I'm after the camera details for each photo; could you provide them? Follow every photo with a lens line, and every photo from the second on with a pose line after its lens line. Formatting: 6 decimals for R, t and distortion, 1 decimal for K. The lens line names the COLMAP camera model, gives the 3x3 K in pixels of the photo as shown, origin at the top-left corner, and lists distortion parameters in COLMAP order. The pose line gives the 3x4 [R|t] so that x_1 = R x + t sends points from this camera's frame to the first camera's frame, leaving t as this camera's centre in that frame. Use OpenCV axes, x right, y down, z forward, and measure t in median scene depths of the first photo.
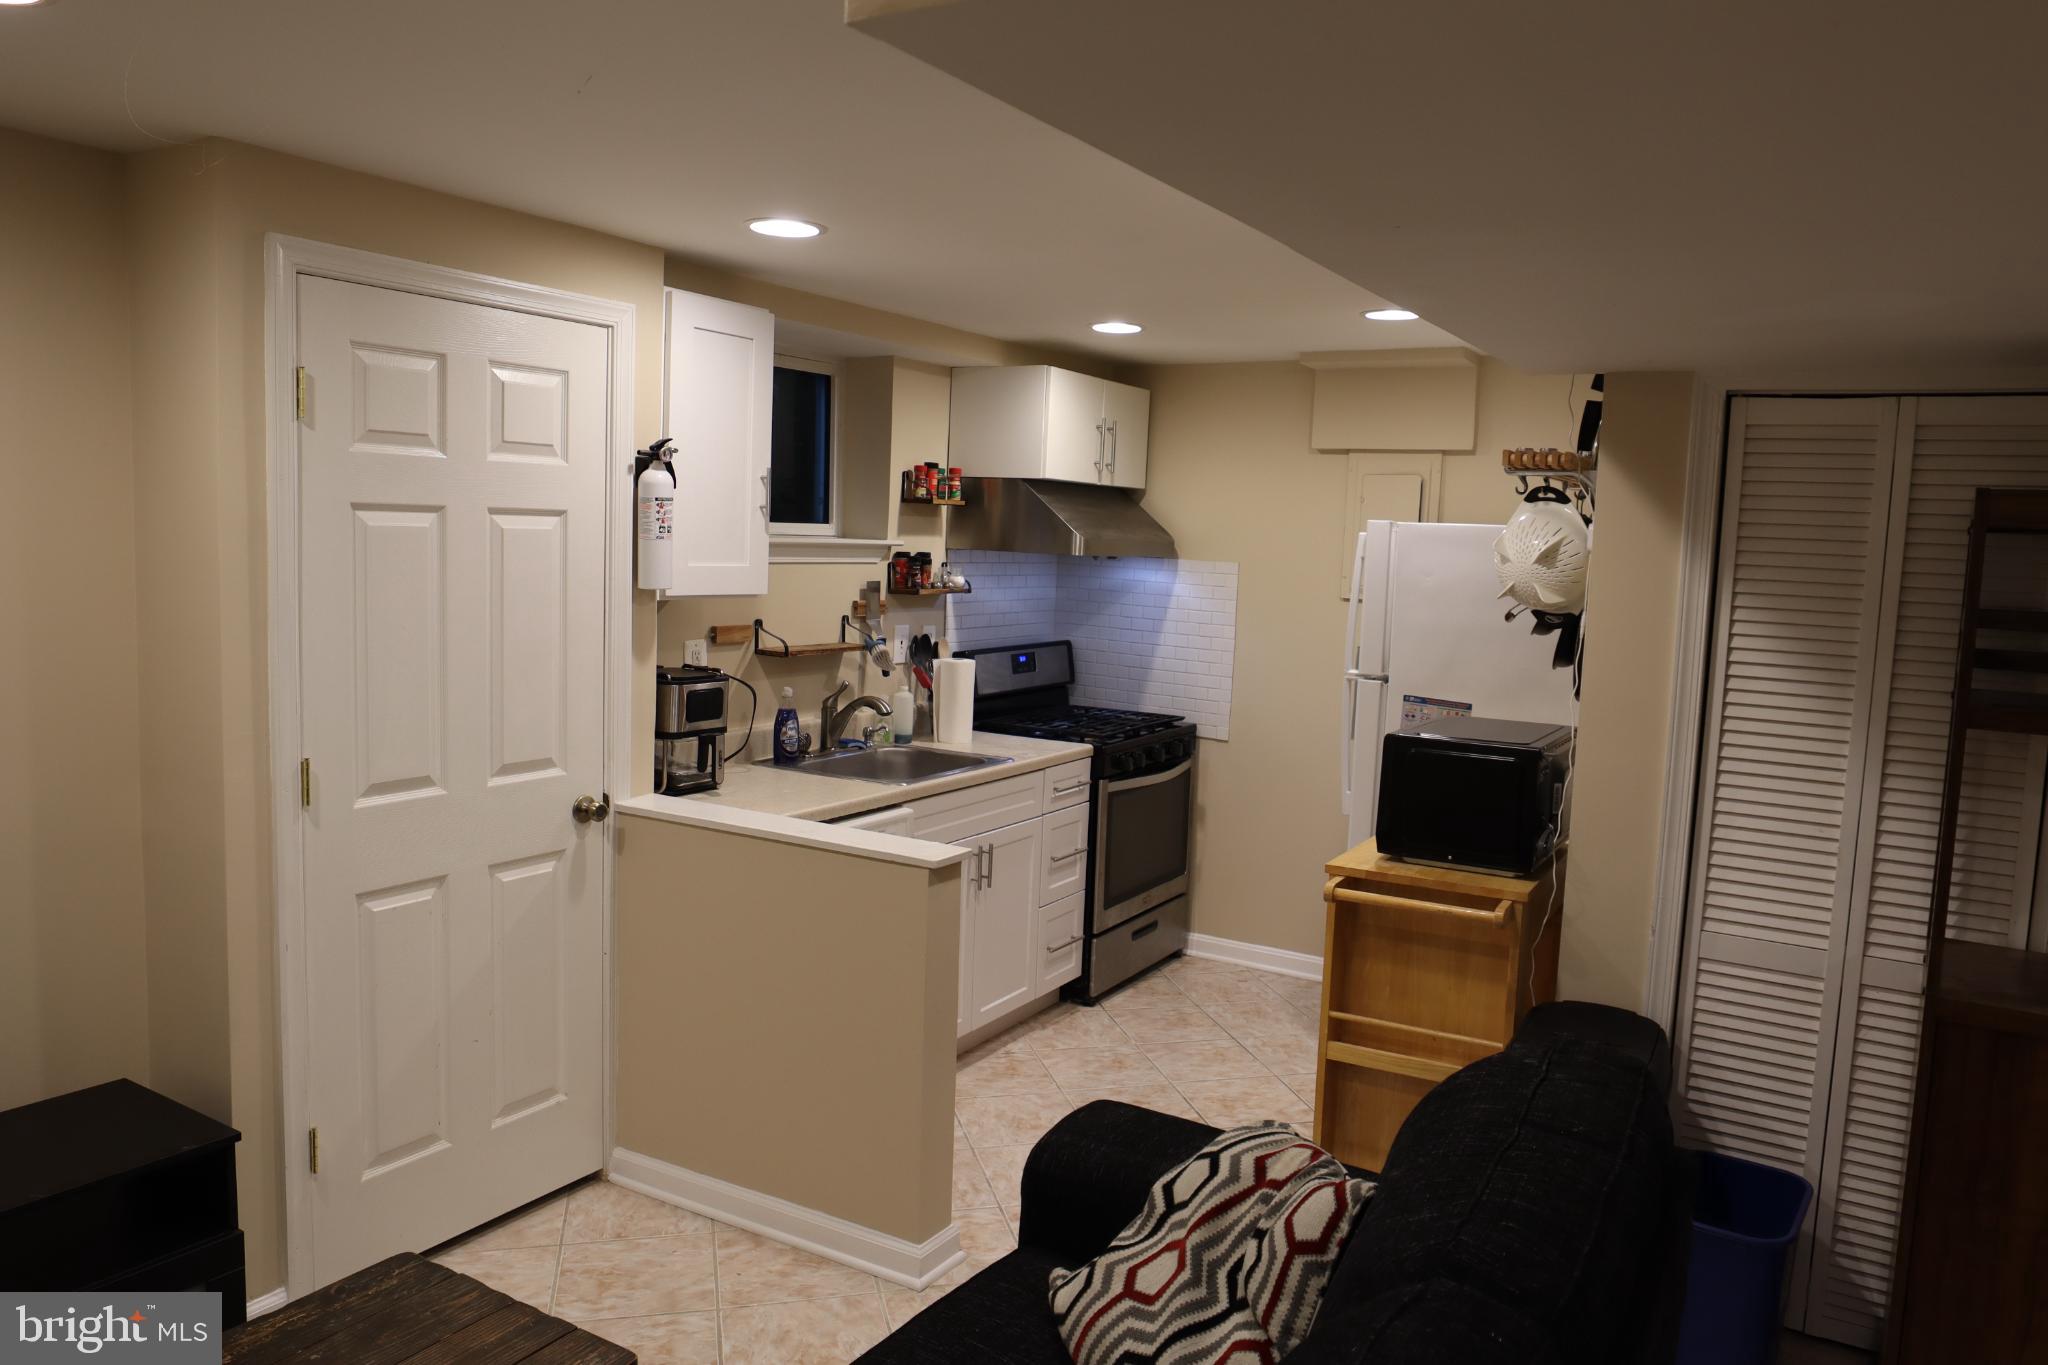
lens RADIAL K [[1422.5, 0, 1018.9], [0, 1422.5, 683.1], [0, 0, 1]] dist [-0.051946, 0.023338]
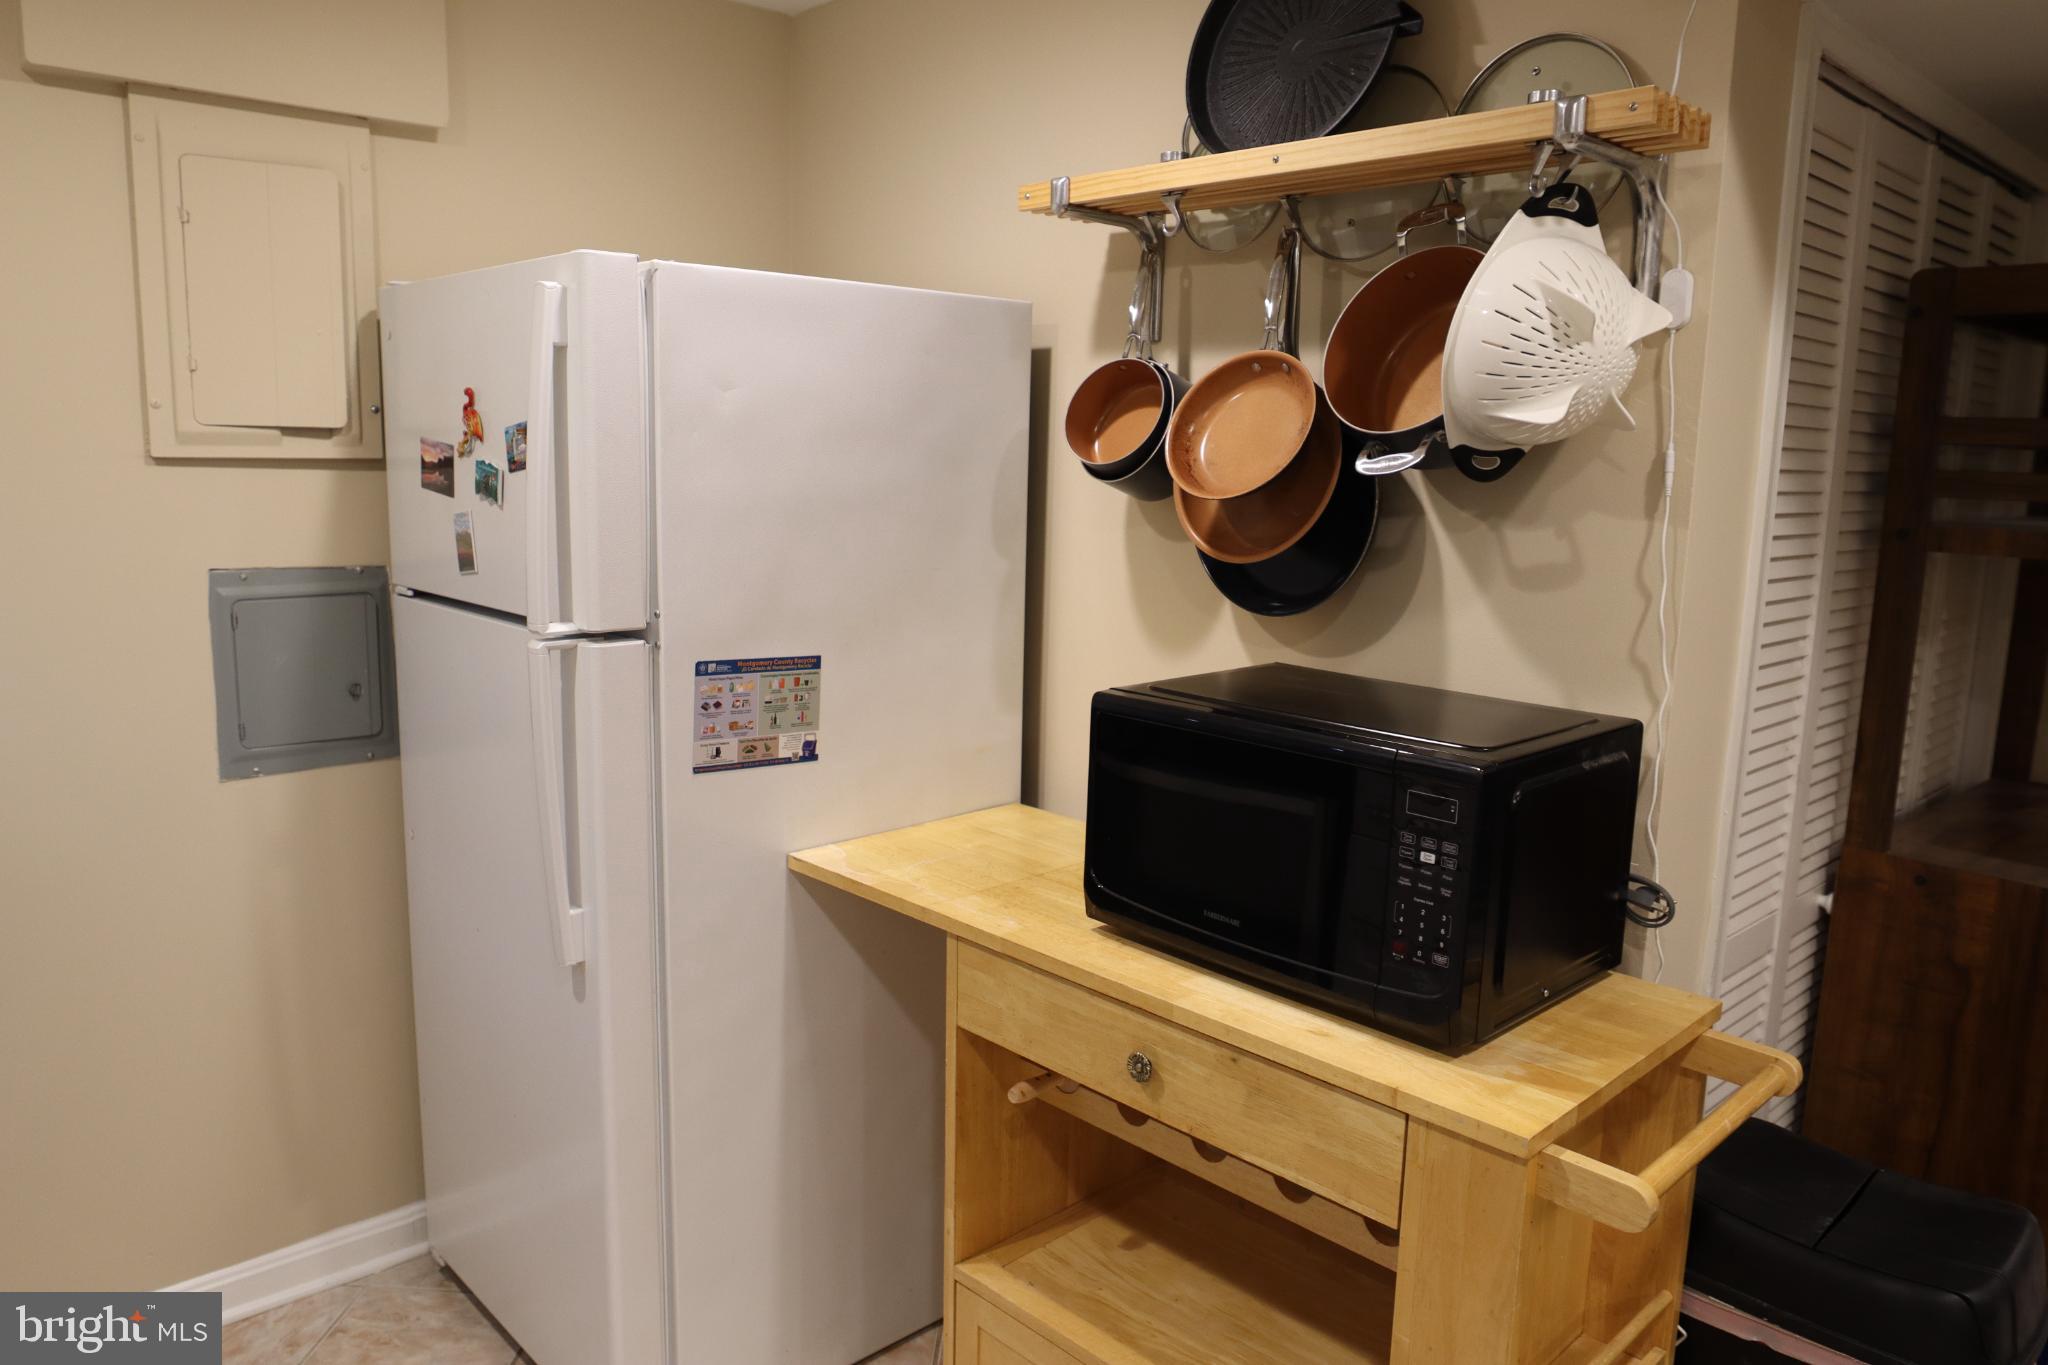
lens RADIAL K [[1422.5, 0, 1022.4], [0, 1422.5, 680.9], [0, 0, 1]] dist [-0.051946, 0.023338]
pose [[0.272694, -0.188998, 0.943354, -0.124761], [0.088290, 0.981294, 0.171078, -0.054805], [-0.958041, 0.036636, 0.284280, 0.804599]]
